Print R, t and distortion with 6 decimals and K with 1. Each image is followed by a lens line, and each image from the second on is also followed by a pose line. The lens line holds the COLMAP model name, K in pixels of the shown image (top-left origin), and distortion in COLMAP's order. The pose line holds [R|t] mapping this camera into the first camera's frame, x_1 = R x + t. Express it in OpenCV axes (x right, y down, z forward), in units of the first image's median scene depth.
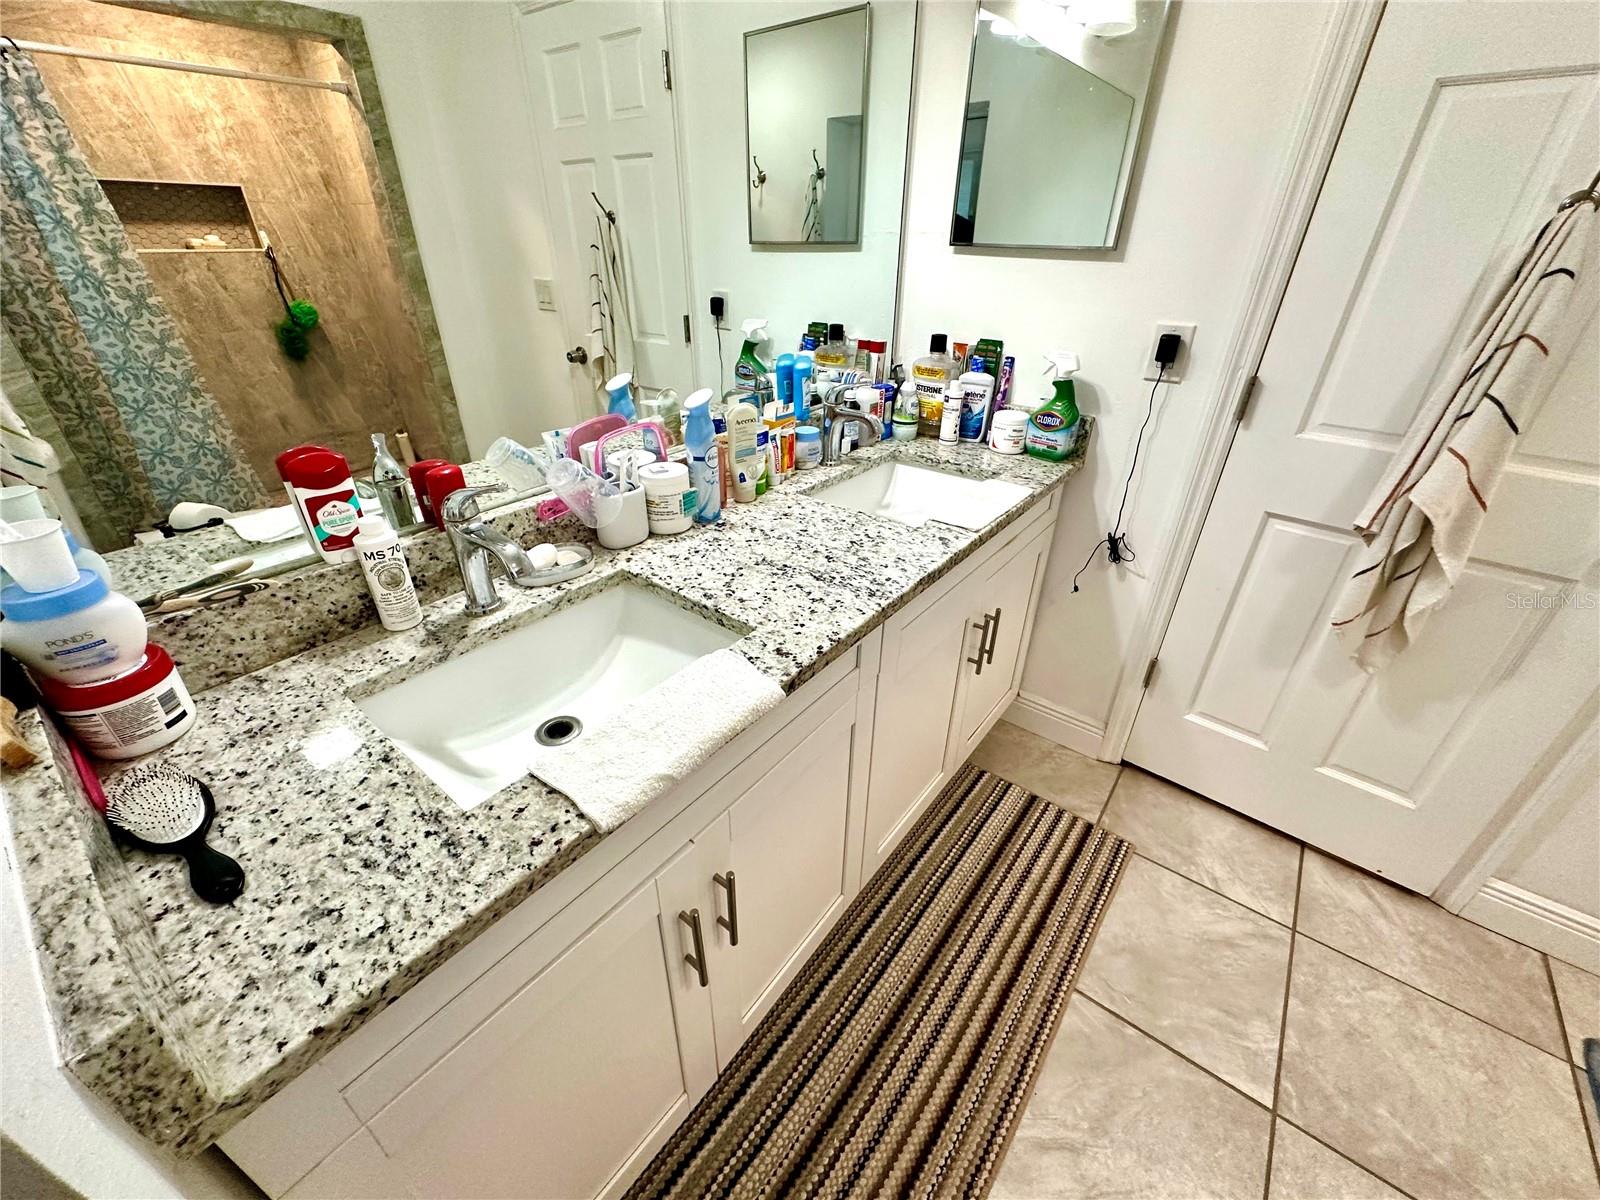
lens RADIAL K [[637.6, 0, 793.0], [0, 637.6, 599.3], [0, 0, 1]] dist [-0.002041, -0.000147]
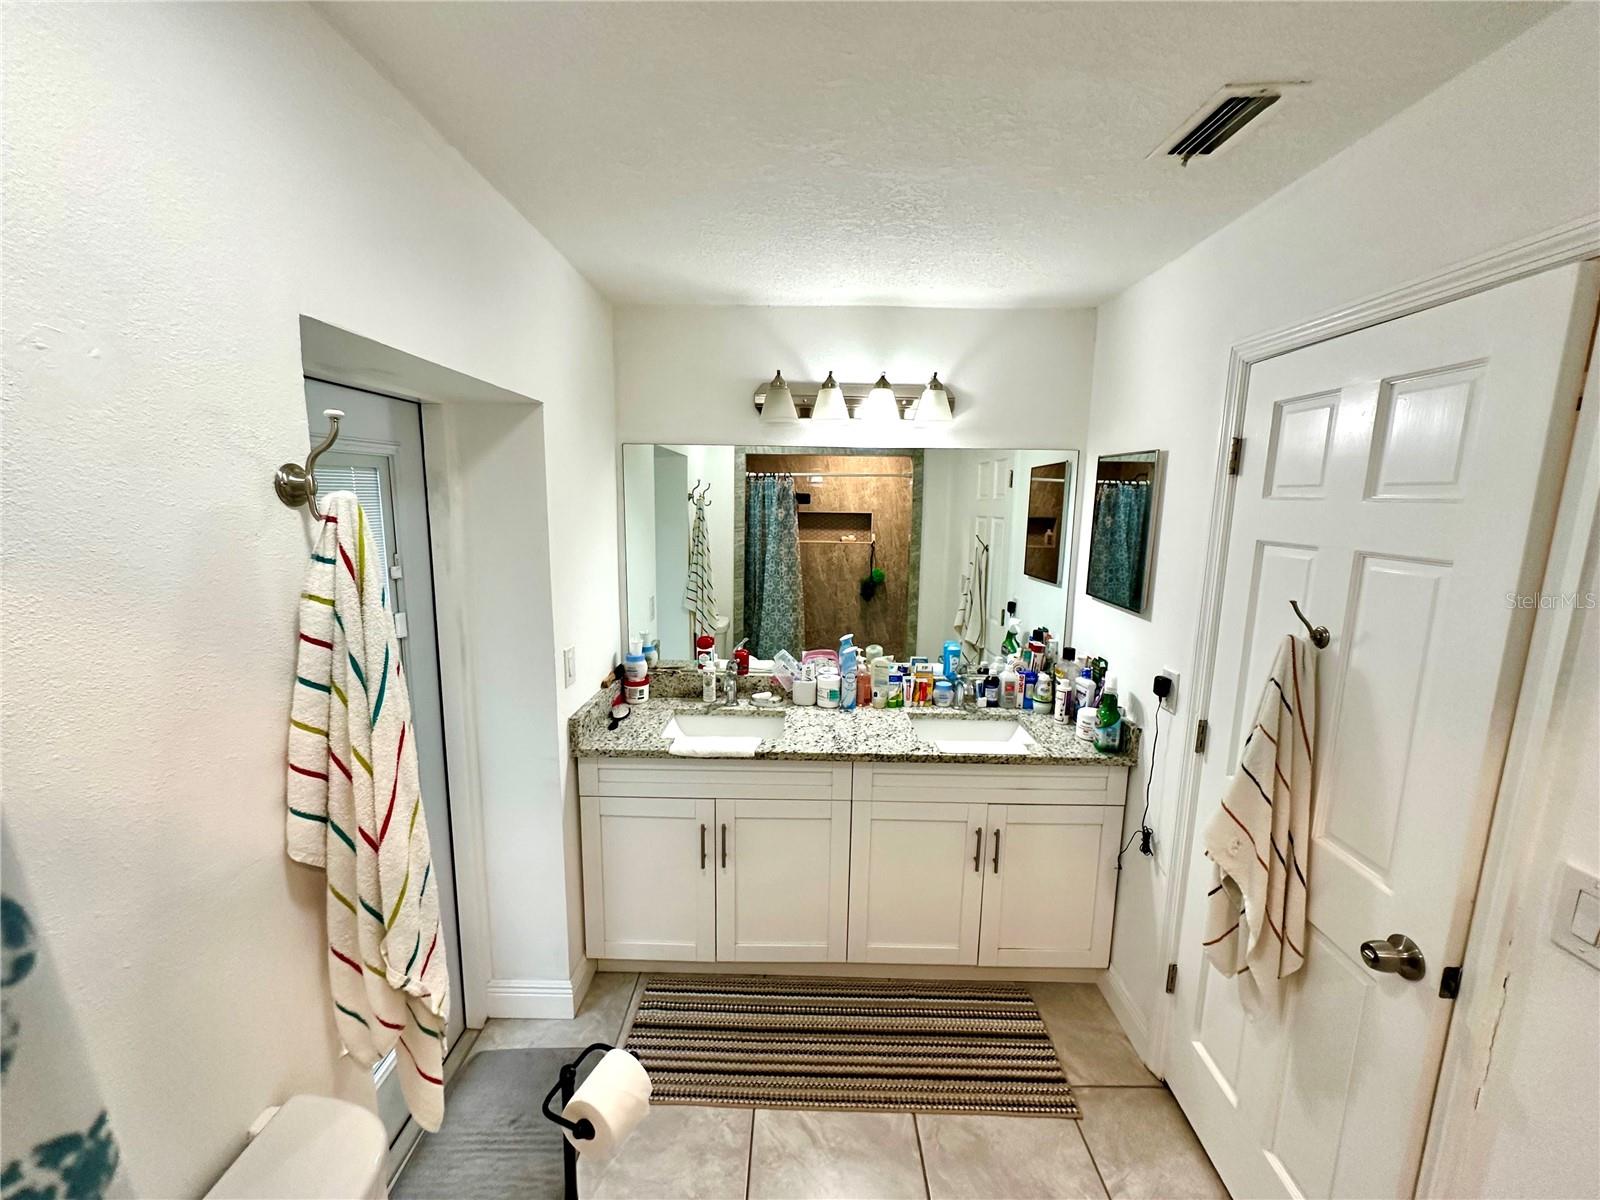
lens RADIAL K [[637.6, 0, 802.0], [0, 637.6, 605.1], [0, 0, 1]] dist [-0.002041, -0.000147]
pose [[0.613473, 0.131577, -0.778677, 1.303352], [-0.400741, 0.901505, -0.163388, -0.034179], [0.680483, 0.412282, 0.605777, -0.433936]]
